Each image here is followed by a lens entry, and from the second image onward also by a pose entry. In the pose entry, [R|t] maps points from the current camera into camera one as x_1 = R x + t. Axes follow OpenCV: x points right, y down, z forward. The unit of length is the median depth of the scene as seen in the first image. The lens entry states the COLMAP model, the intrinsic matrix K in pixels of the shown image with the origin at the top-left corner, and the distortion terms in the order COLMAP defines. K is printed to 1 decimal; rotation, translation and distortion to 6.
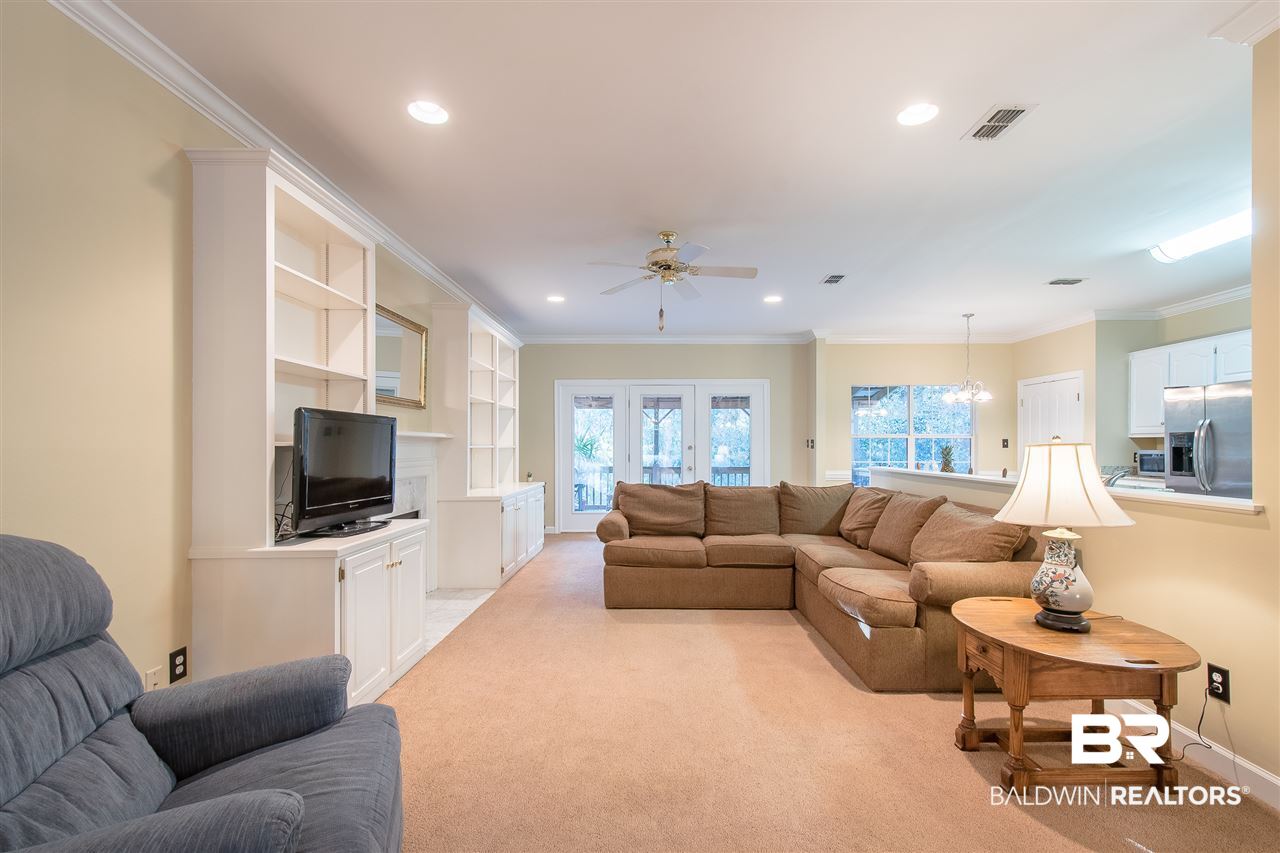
lens RADIAL K [[565.9, 0, 654.9], [0, 565.9, 443.1], [0, 0, 1]] dist [0.003856, 0.000297]
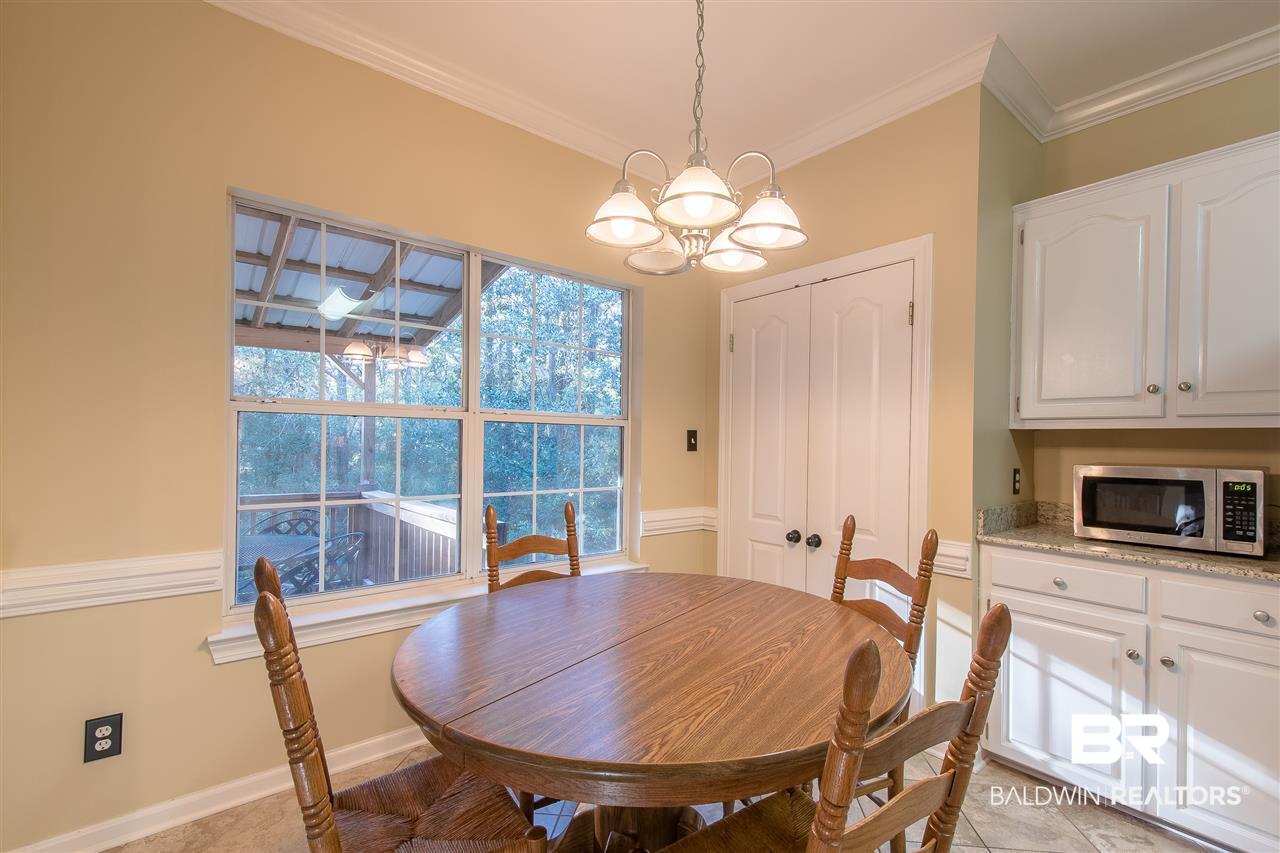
lens RADIAL K [[565.9, 0, 654.9], [0, 565.9, 443.1], [0, 0, 1]] dist [0.003856, 0.000297]
pose [[0.768539, 0.009998, 0.639725, 0.332491], [-0.014726, 0.999889, 0.002065, 0.001881], [-0.639634, -0.011007, 0.768601, 0.699190]]
